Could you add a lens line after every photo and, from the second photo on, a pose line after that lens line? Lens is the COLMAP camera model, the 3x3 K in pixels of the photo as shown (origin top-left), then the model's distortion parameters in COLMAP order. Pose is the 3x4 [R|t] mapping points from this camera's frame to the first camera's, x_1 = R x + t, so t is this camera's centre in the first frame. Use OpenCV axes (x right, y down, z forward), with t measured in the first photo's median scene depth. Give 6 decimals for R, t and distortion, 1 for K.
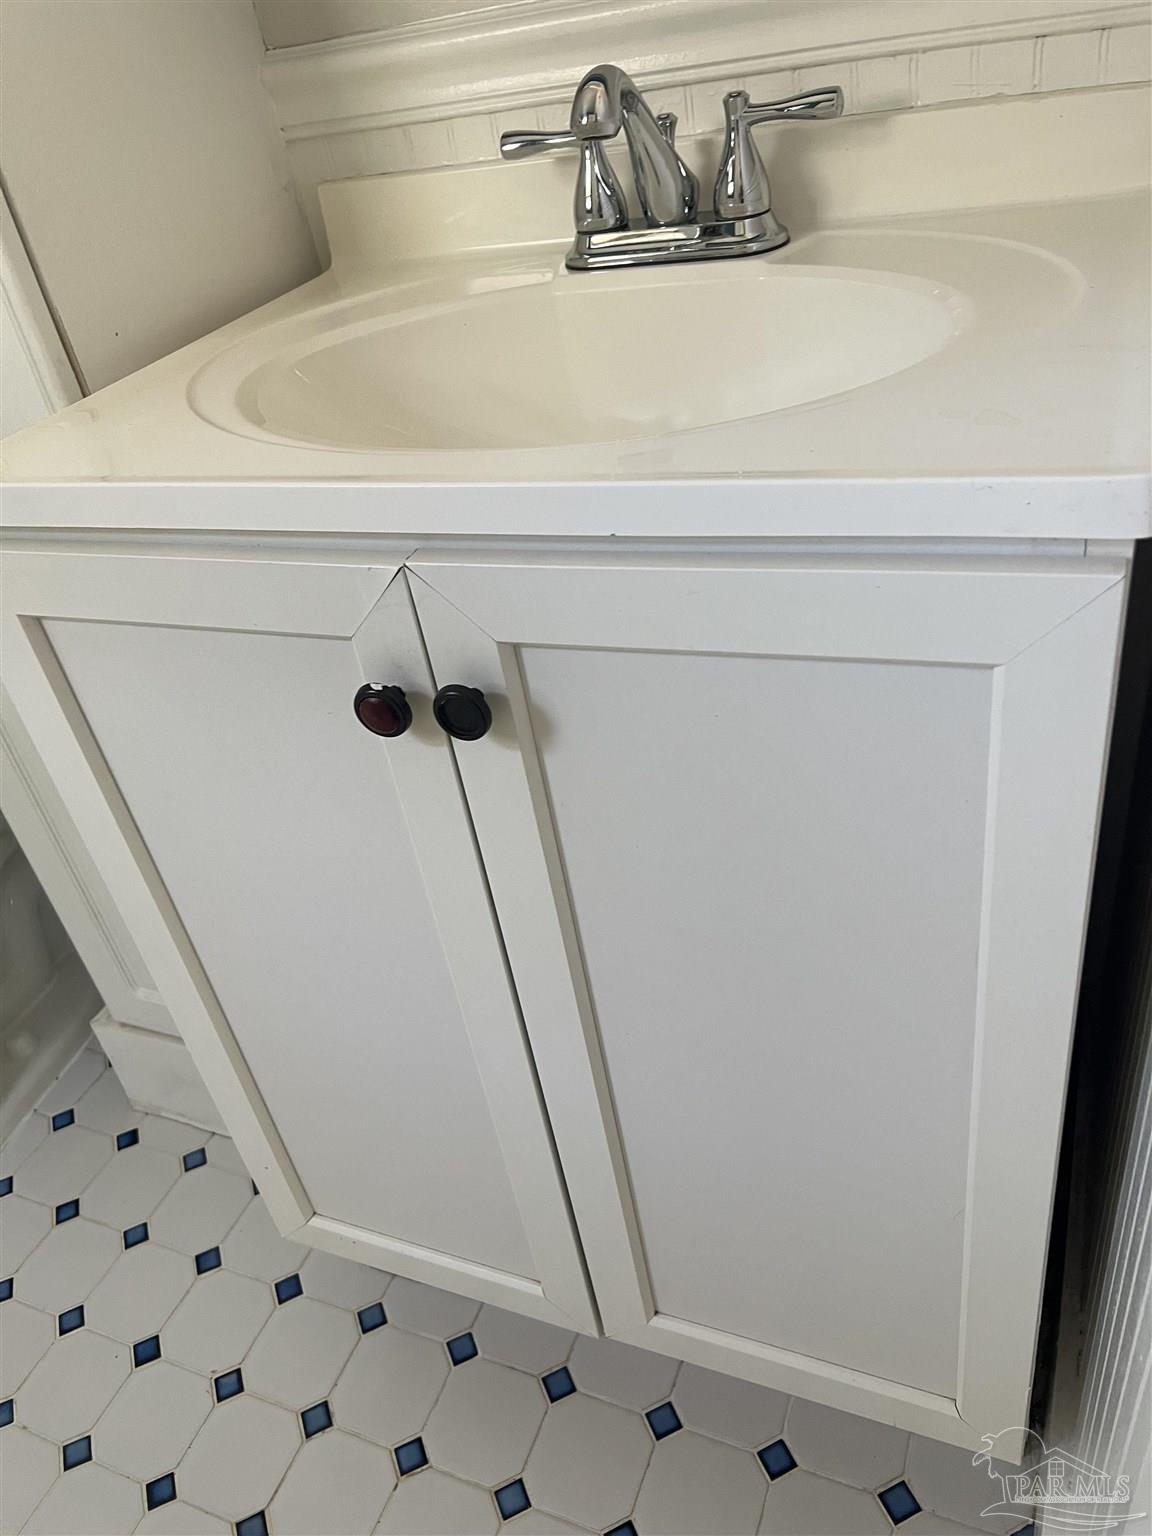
lens RADIAL K [[1171.0, 0, 583.7], [0, 1171.0, 765.3], [0, 0, 1]] dist [0.086181, -0.101657]
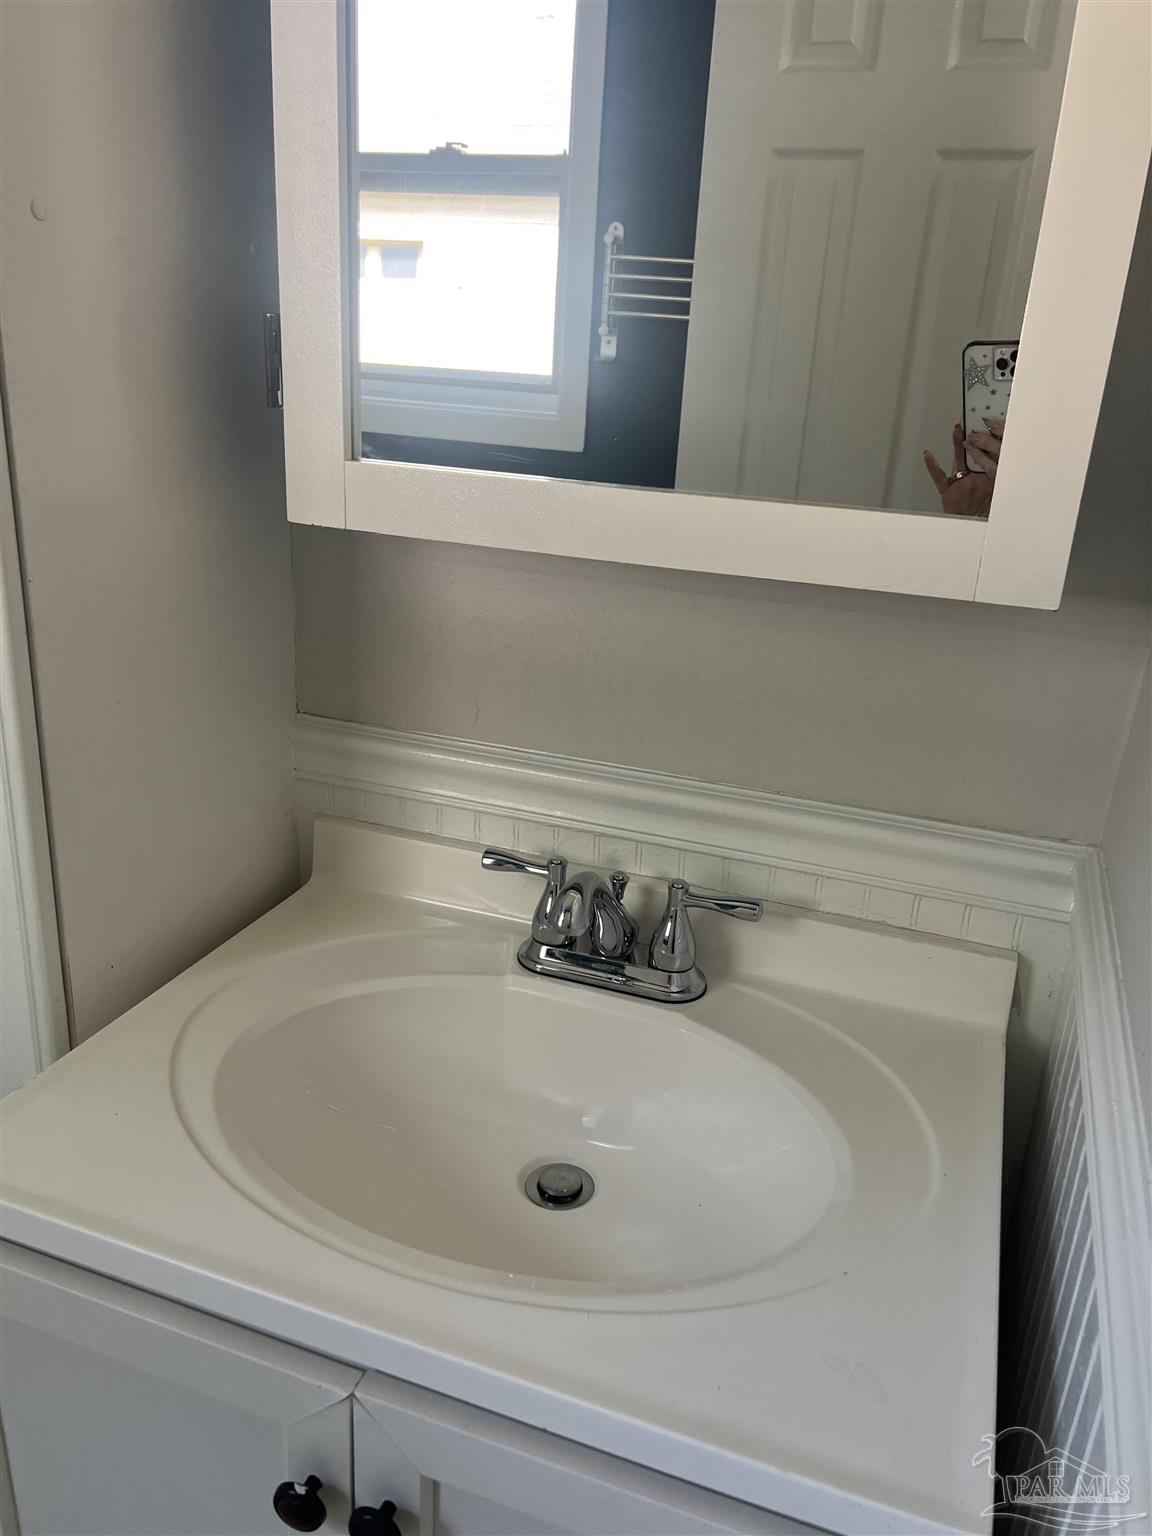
lens RADIAL K [[1171.0, 0, 569.9], [0, 1171.0, 767.0], [0, 0, 1]] dist [0.086181, -0.101657]
pose [[0.978158, 0.186597, 0.091590, -0.114028], [-0.154967, 0.948300, -0.276968, -0.309841], [-0.138536, 0.256725, 0.956504, -0.175928]]
